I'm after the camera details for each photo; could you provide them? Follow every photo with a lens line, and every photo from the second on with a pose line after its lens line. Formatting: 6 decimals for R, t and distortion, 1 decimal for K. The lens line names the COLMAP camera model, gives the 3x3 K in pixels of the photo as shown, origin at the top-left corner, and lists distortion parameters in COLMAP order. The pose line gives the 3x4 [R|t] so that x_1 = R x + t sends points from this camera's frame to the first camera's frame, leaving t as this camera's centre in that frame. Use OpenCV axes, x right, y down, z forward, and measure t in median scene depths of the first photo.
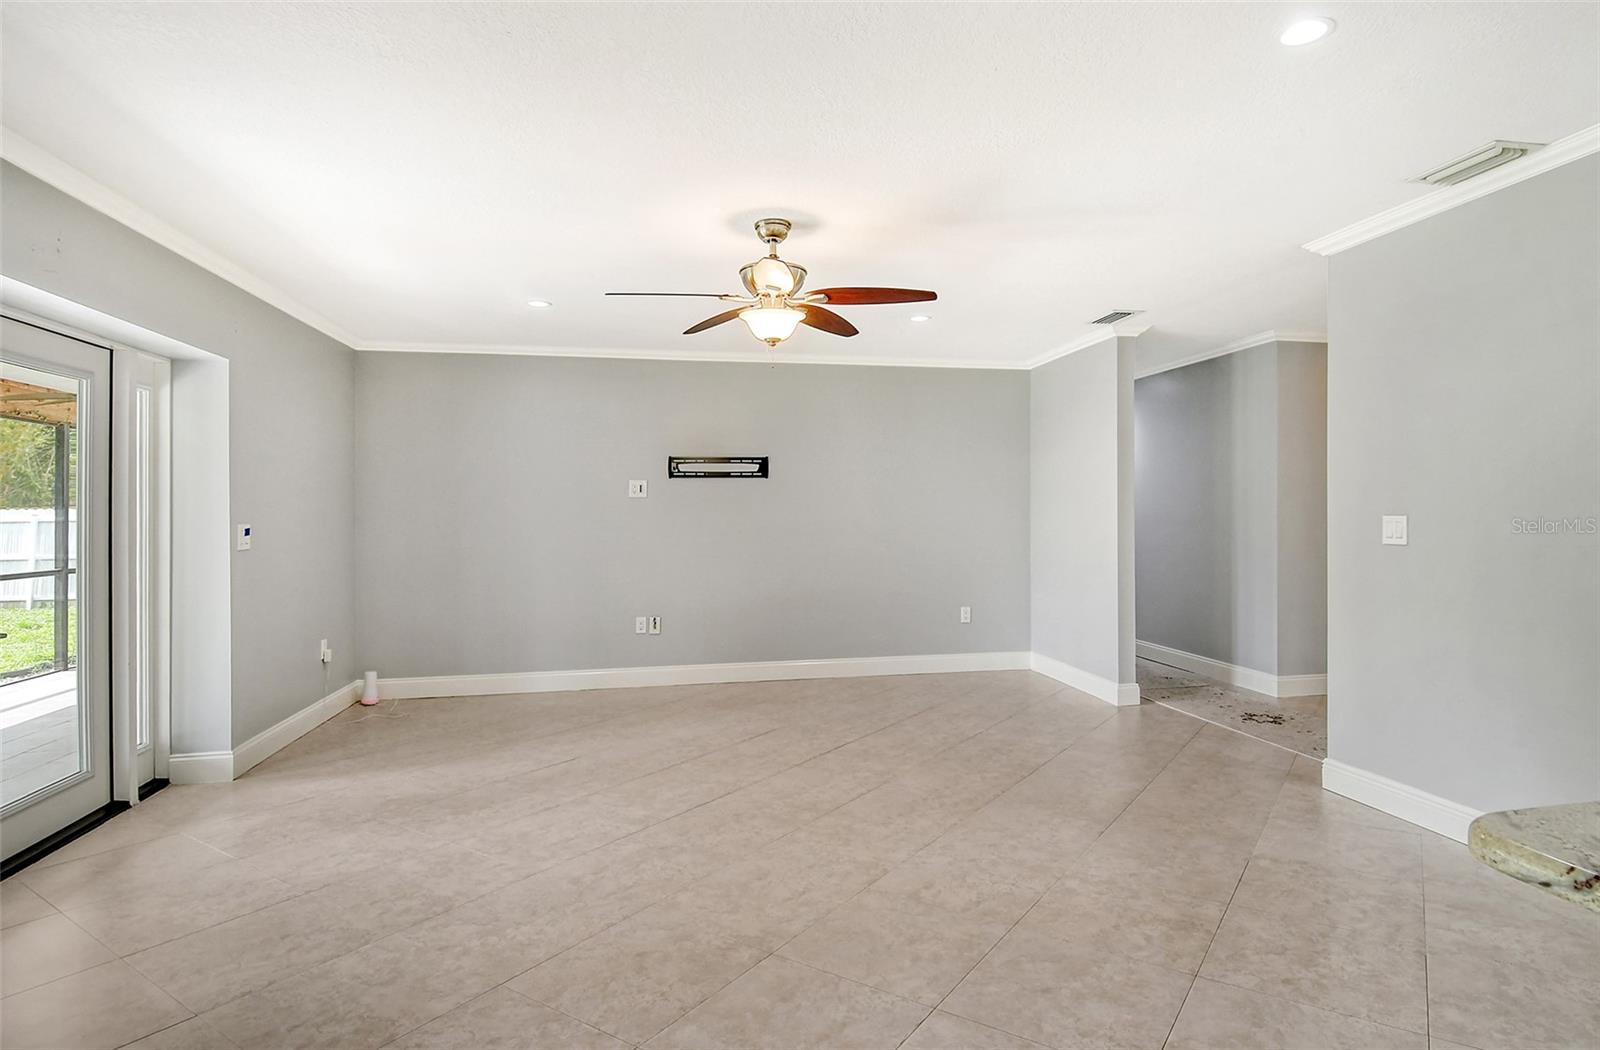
lens RADIAL K [[860.2, 0, 836.1], [0, 860.2, 494.1], [0, 0, 1]] dist [0.008058, -0.001859]
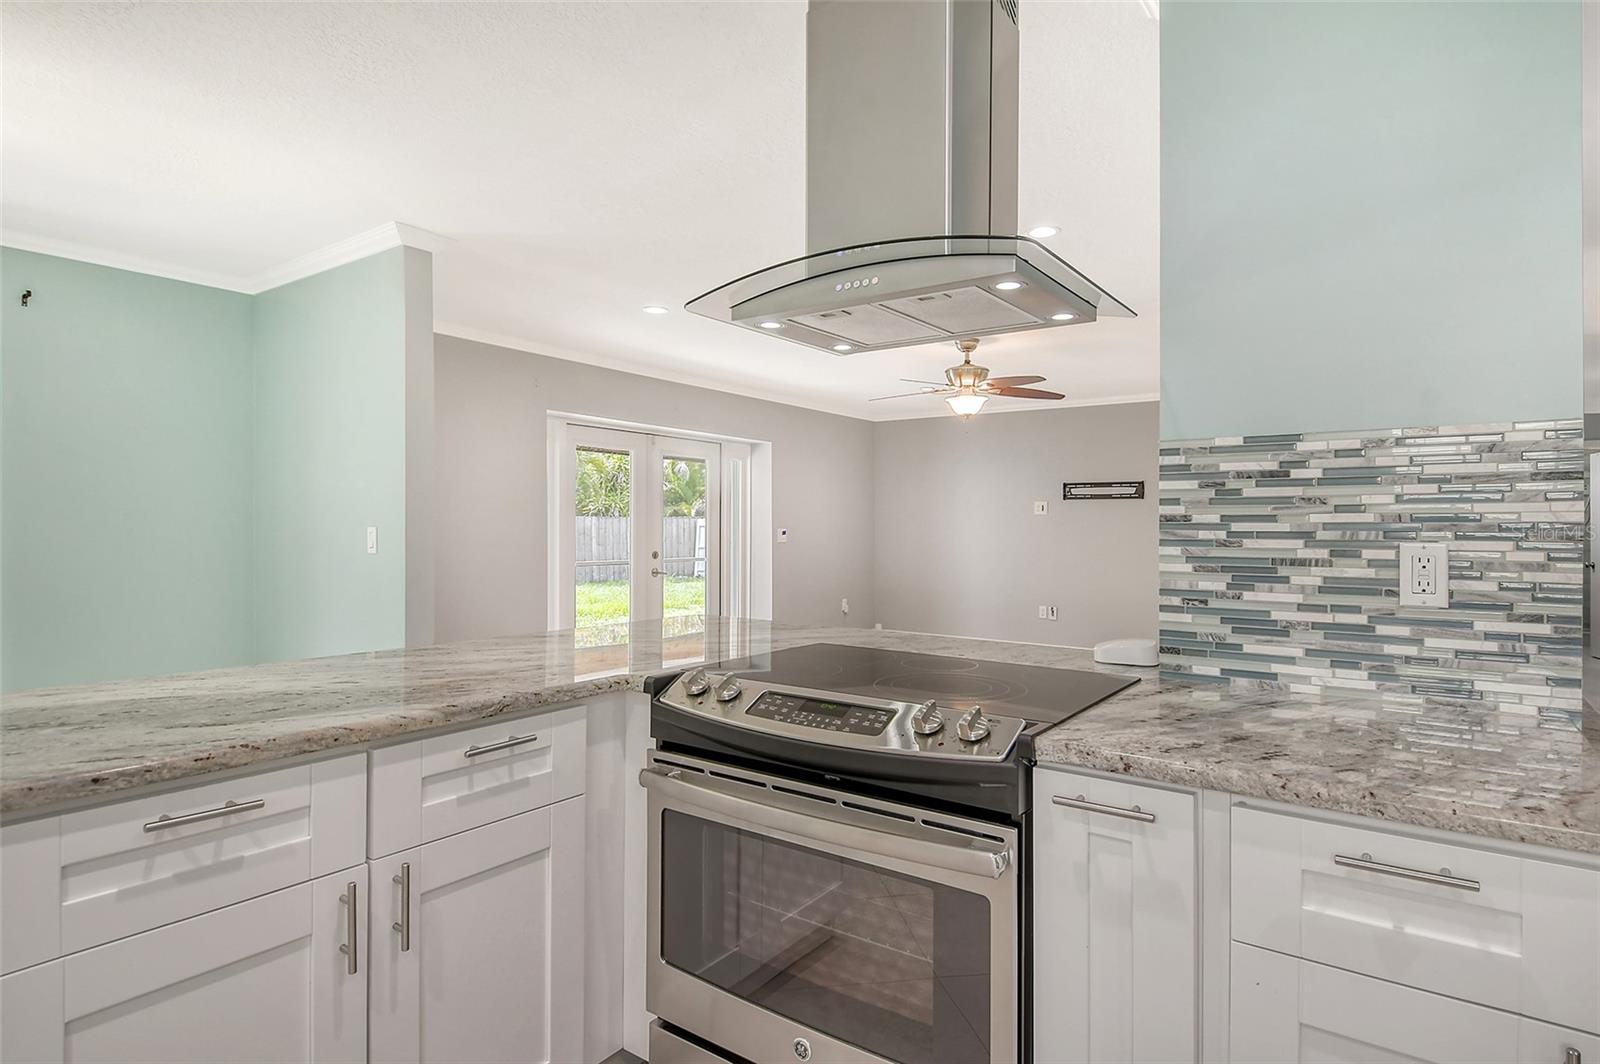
lens RADIAL K [[849.0, 0, 827.3], [0, 849.0, 512.4], [0, 0, 1]] dist [0.019718, -0.024838]
pose [[0.690335, 0.004197, -0.723477, 0.850133], [0.000829, 0.999978, 0.006592, -0.014460], [0.723489, -0.005150, 0.690317, -0.237109]]
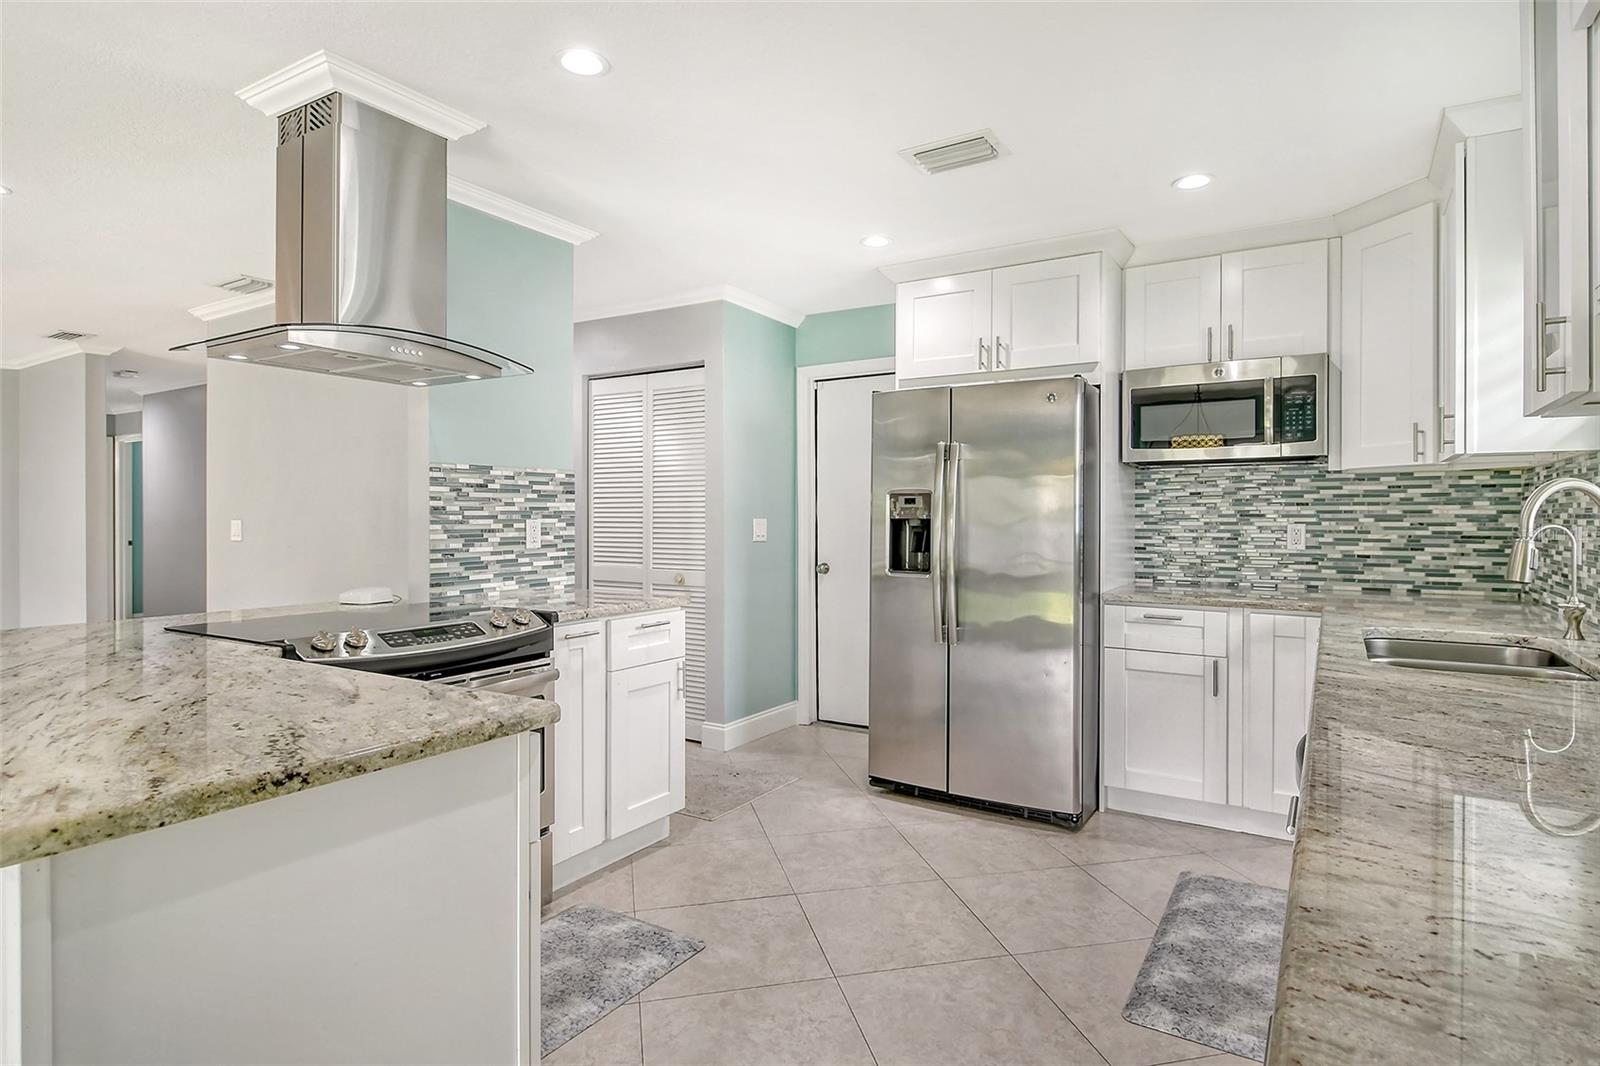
lens RADIAL K [[849.0, 0, 812.1], [0, 849.0, 496.8], [0, 0, 1]] dist [0.019718, -0.024838]
pose [[0.678443, 0.026667, 0.734169, 0.265550], [-0.023530, 0.999617, -0.014565, -0.015483], [-0.734276, -0.007393, 0.678811, -0.601409]]
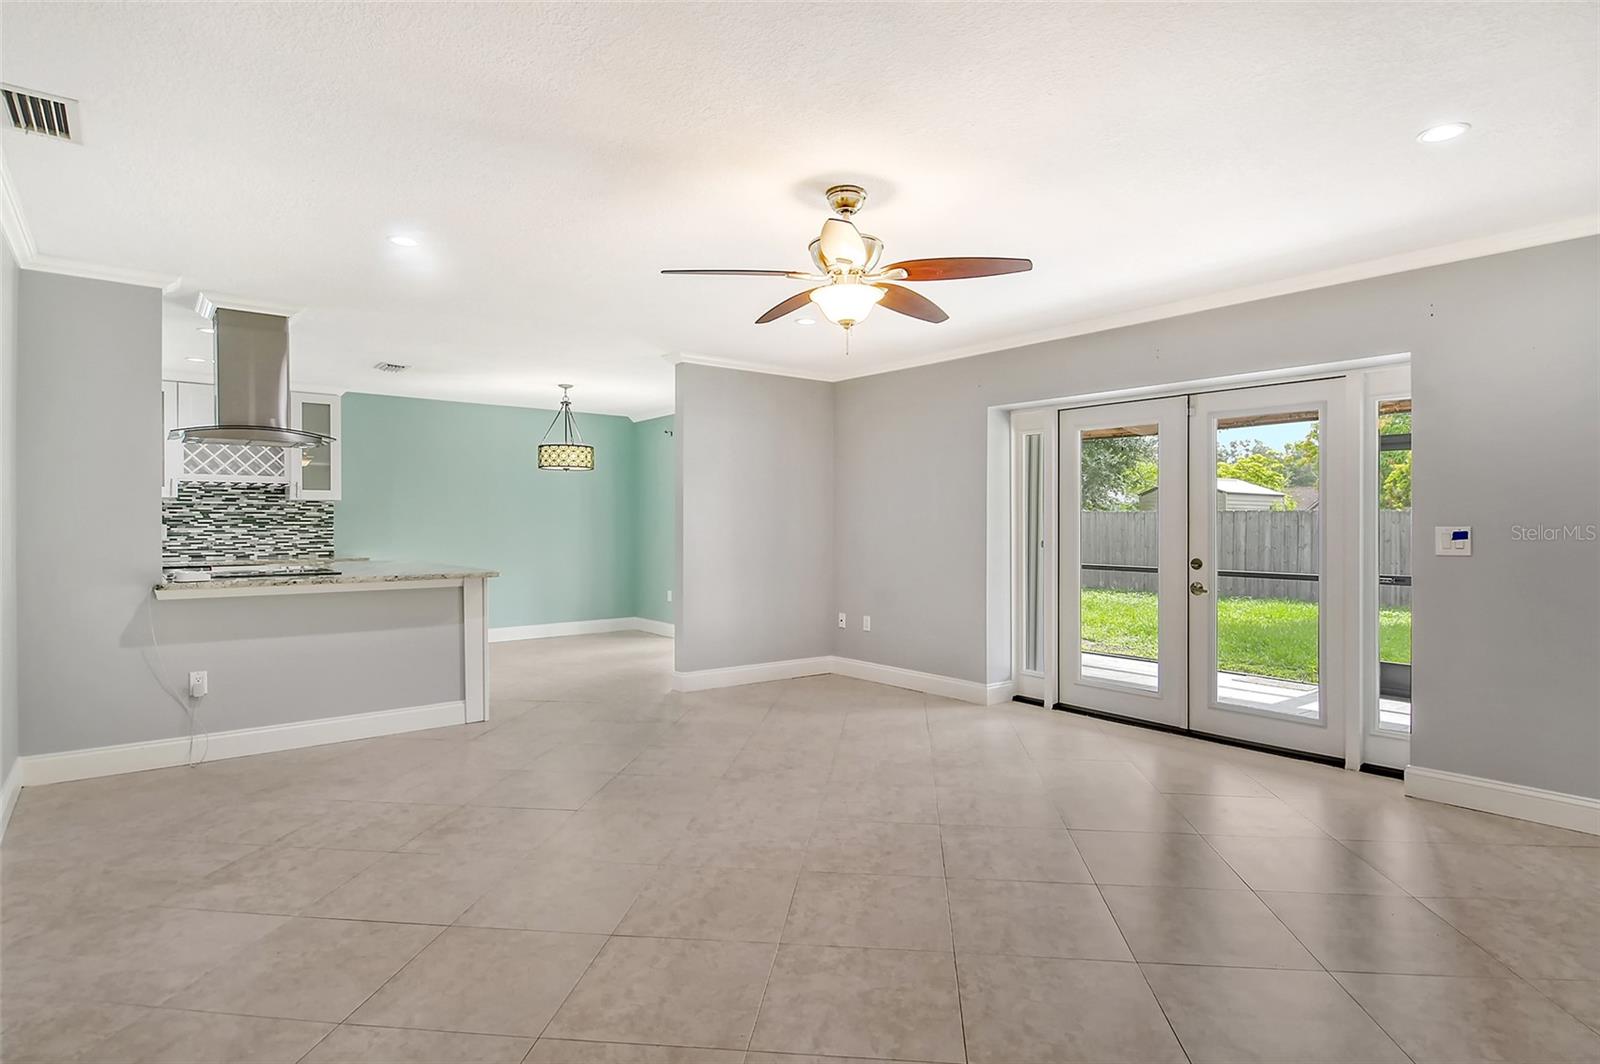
lens RADIAL K [[849.0, 0, 810.7], [0, 849.0, 526.5], [0, 0, 1]] dist [0.019718, -0.024838]
pose [[-0.890478, 0.010379, -0.454908, 0.351648], [0.017086, 0.999797, -0.010635, 0.036869], [0.454706, -0.017243, -0.890475, 1.727332]]
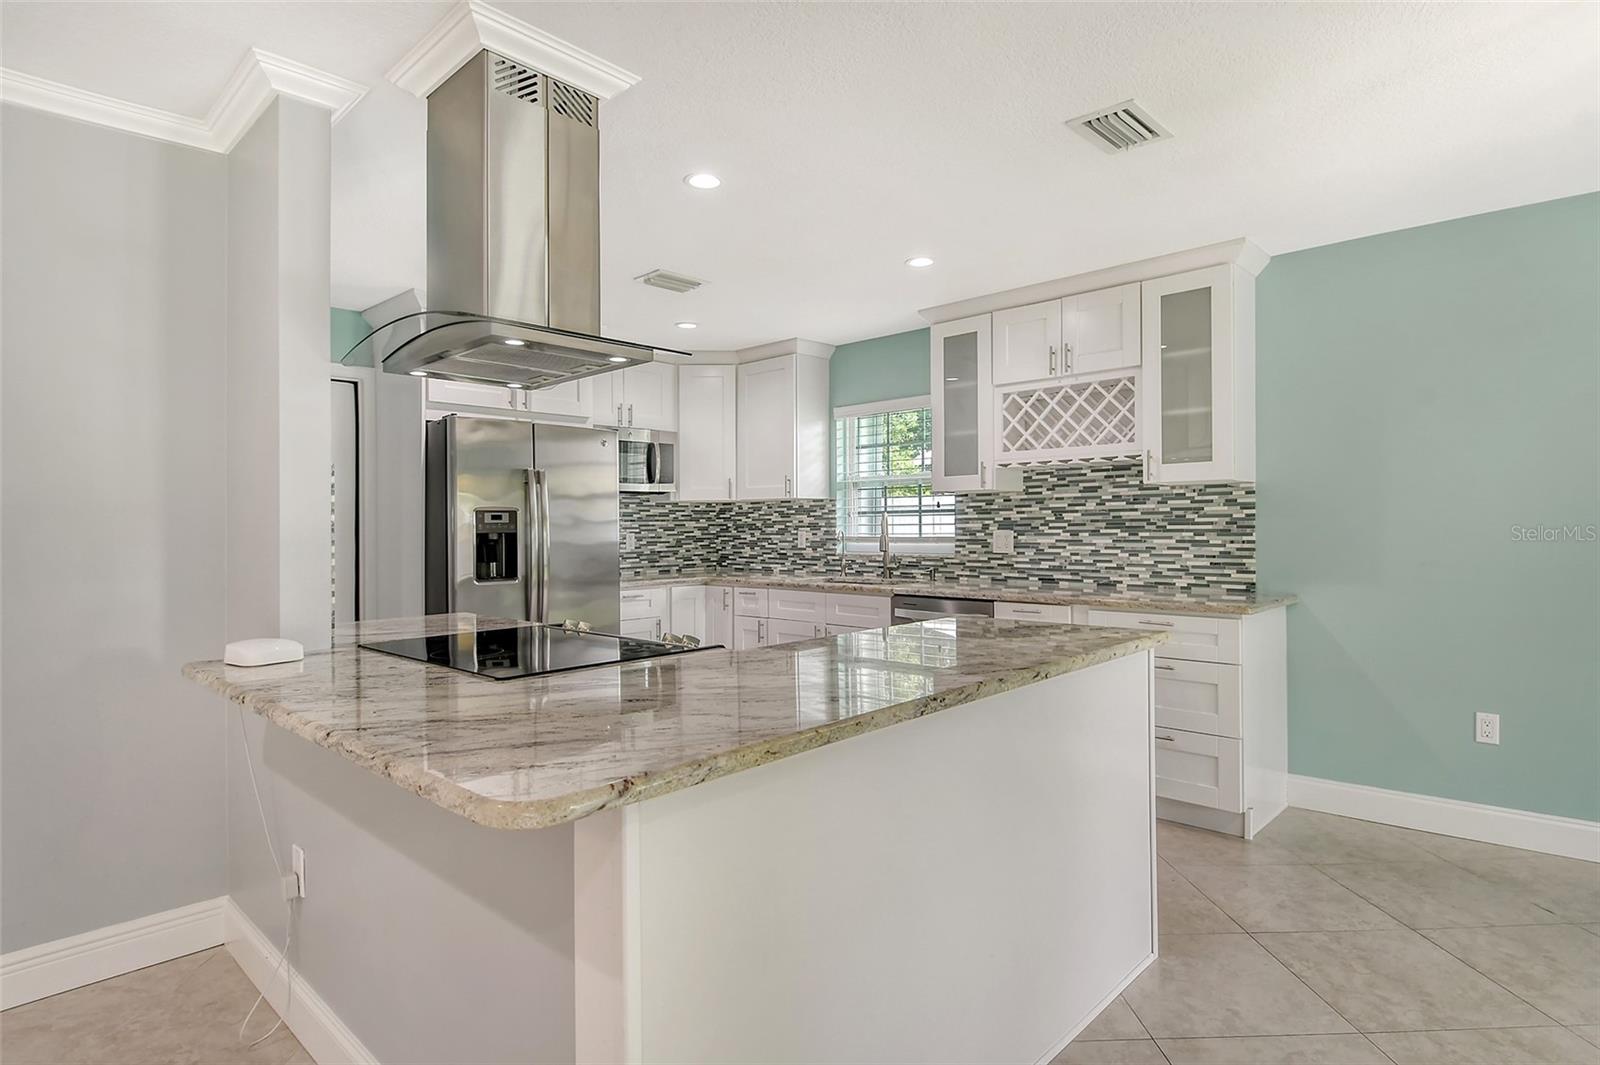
lens RADIAL K [[849.0, 0, 807.2], [0, 849.0, 522.0], [0, 0, 1]] dist [0.019718, -0.024838]
pose [[-0.571593, 0.017422, 0.820353, -0.108336], [-0.001123, 0.999757, -0.022015, 0.002240], [-0.820537, -0.013505, -0.571434, 0.323450]]
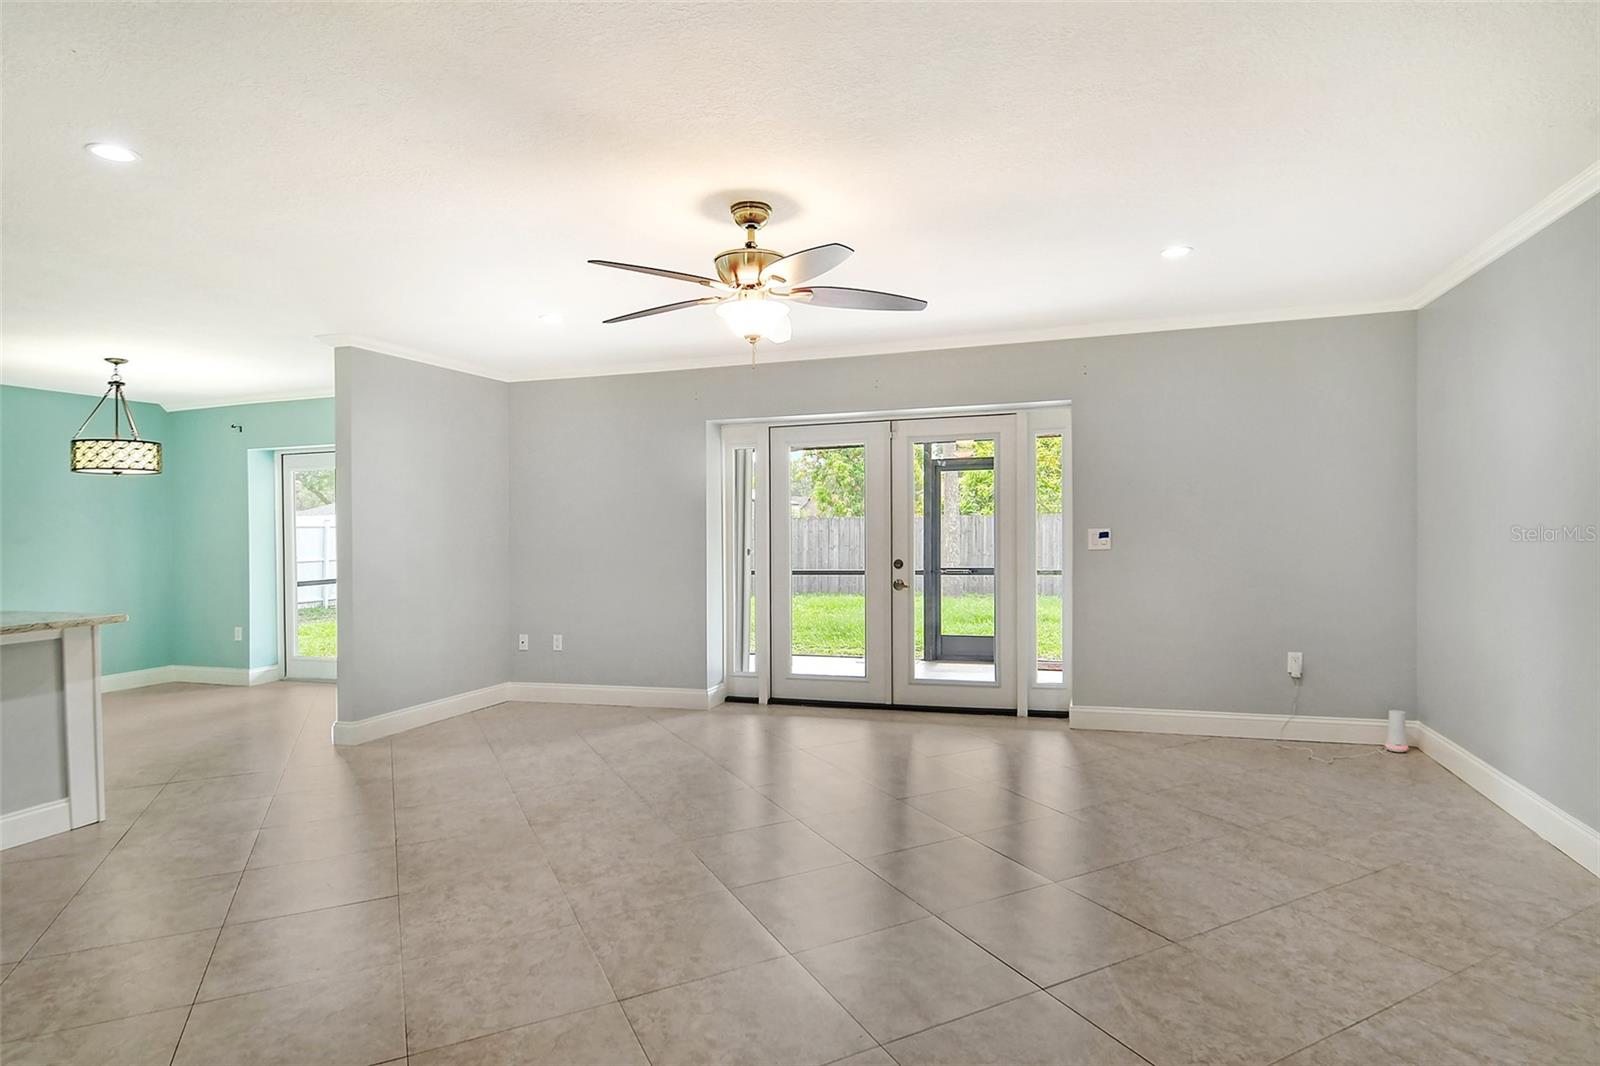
lens RADIAL K [[849.0, 0, 819.8], [0, 849.0, 533.4], [0, 0, 1]] dist [0.019718, -0.024838]
pose [[-0.494770, 0.024520, -0.868678, 0.645476], [0.042503, 0.999088, 0.003993, 0.022641], [0.867984, -0.034946, -0.495361, 1.471659]]
